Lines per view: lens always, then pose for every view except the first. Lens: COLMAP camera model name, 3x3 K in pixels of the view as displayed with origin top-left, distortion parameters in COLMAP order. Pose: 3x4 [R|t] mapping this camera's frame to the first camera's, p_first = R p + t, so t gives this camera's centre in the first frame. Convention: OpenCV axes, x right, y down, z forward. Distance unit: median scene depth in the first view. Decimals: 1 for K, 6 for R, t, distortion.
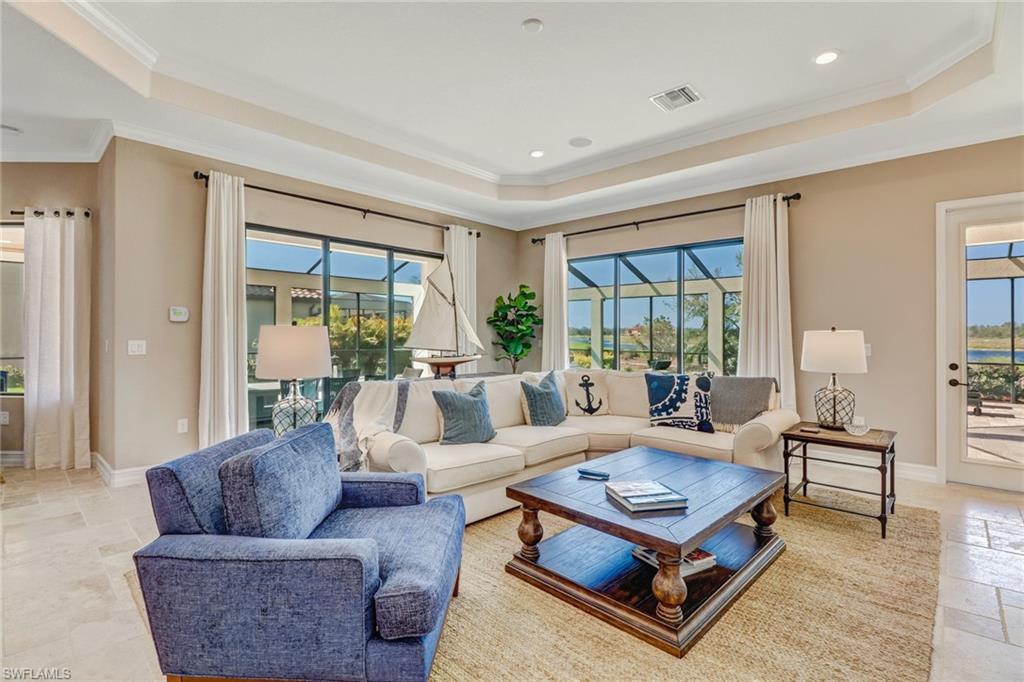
lens RADIAL K [[486.9, 0, 507.1], [0, 486.9, 329.2], [0, 0, 1]] dist [-0.007573, -0.002260]
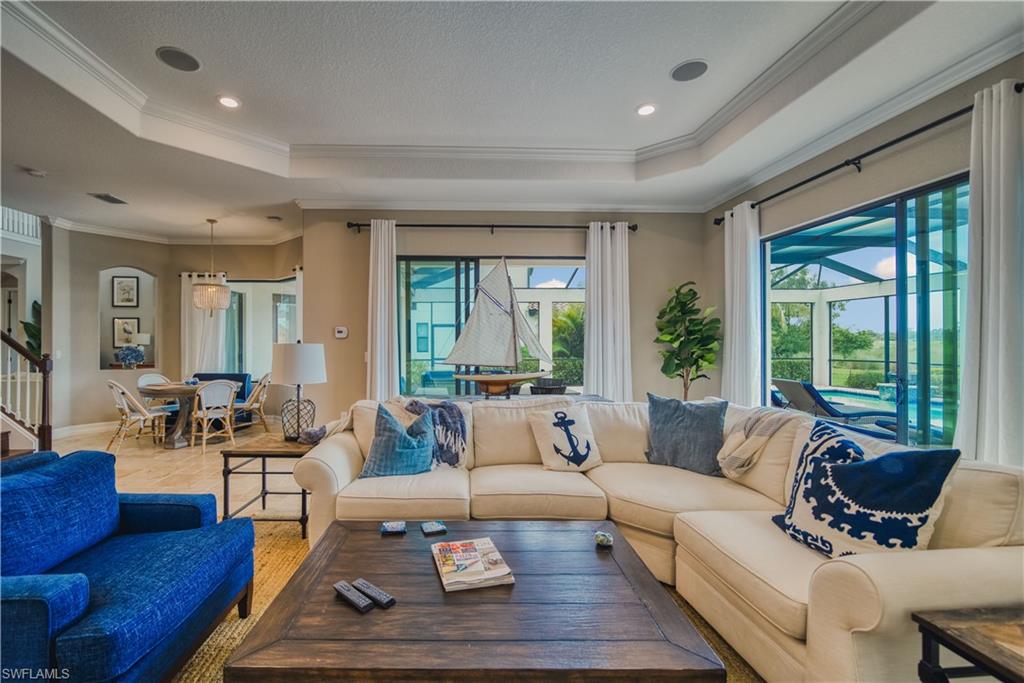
lens RADIAL K [[445.0, 0, 509.0], [0, 445.0, 341.2], [0, 0, 1]] dist [-0.011238, 0.000815]
pose [[0.711086, -0.004784, -0.703089, 0.509857], [0.014882, 0.999855, 0.008248, -0.008442], [0.702948, -0.016328, 0.711054, 0.449786]]
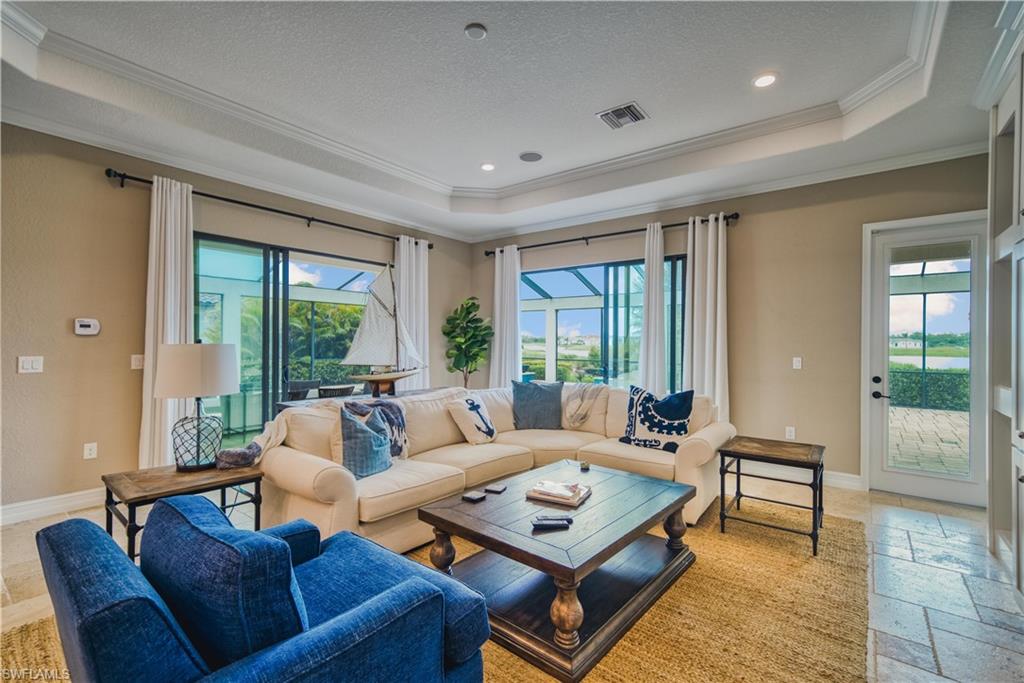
lens RADIAL K [[461.0, 0, 512.8], [0, 461.0, 342.2], [0, 0, 1]] dist [0.010448, 0.000512]
pose [[0.995807, 0.002844, 0.091431, 0.035188], [-0.004077, 0.999903, 0.013301, -0.015593], [-0.091385, -0.013618, 0.995723, 0.057442]]
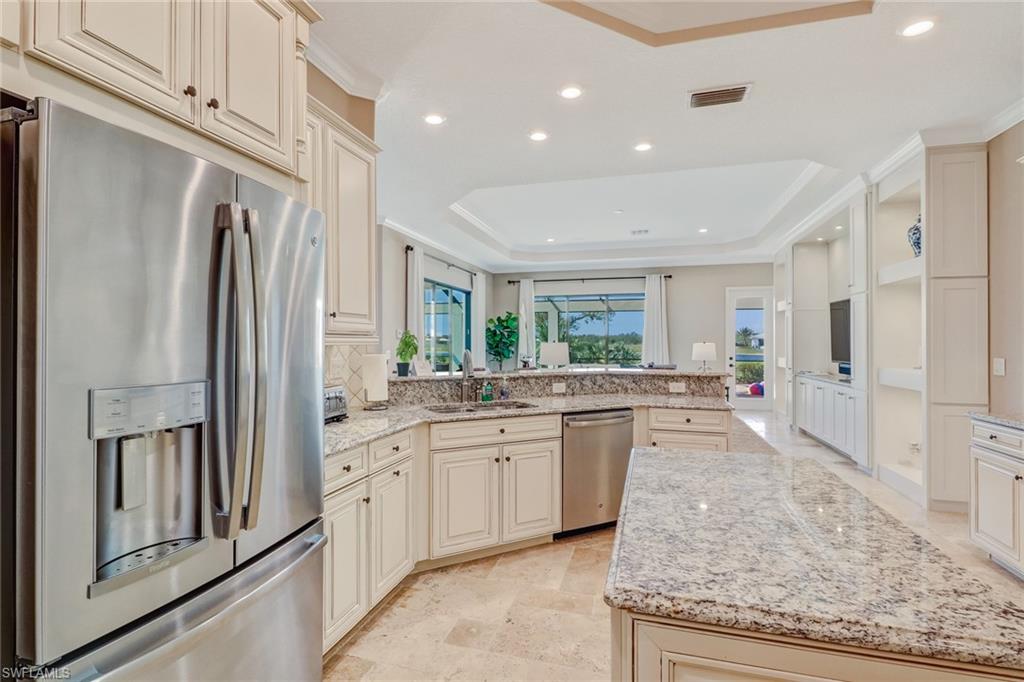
lens RADIAL K [[486.9, 0, 499.0], [0, 486.9, 341.5], [0, 0, 1]] dist [-0.007573, -0.002260]
pose [[0.899302, -0.001383, 0.437326, -1.087933], [-0.004181, 0.999922, 0.011761, -0.024386], [-0.437308, -0.012405, 0.899226, -0.606674]]
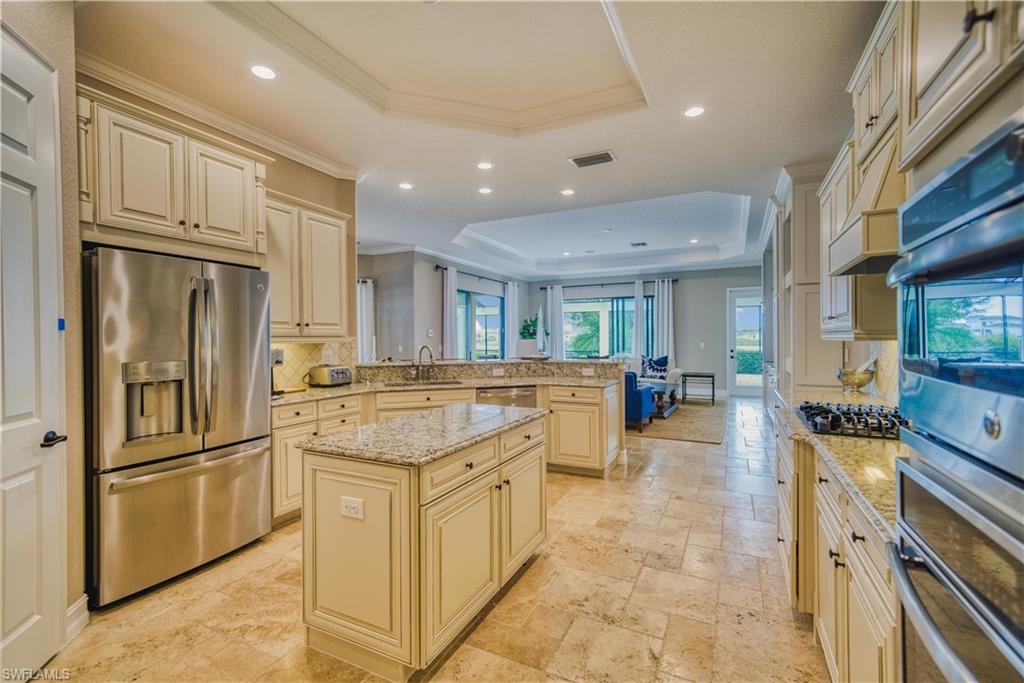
lens RADIAL K [[442.1, 0, 519.0], [0, 442.1, 337.6], [0, 0, 1]] dist [0.016475, -0.002373]
pose [[0.955918, -0.010537, 0.293444, -0.873455], [0.007609, 0.999909, 0.011115, -0.029430], [-0.293535, -0.008392, 0.955912, -0.949439]]
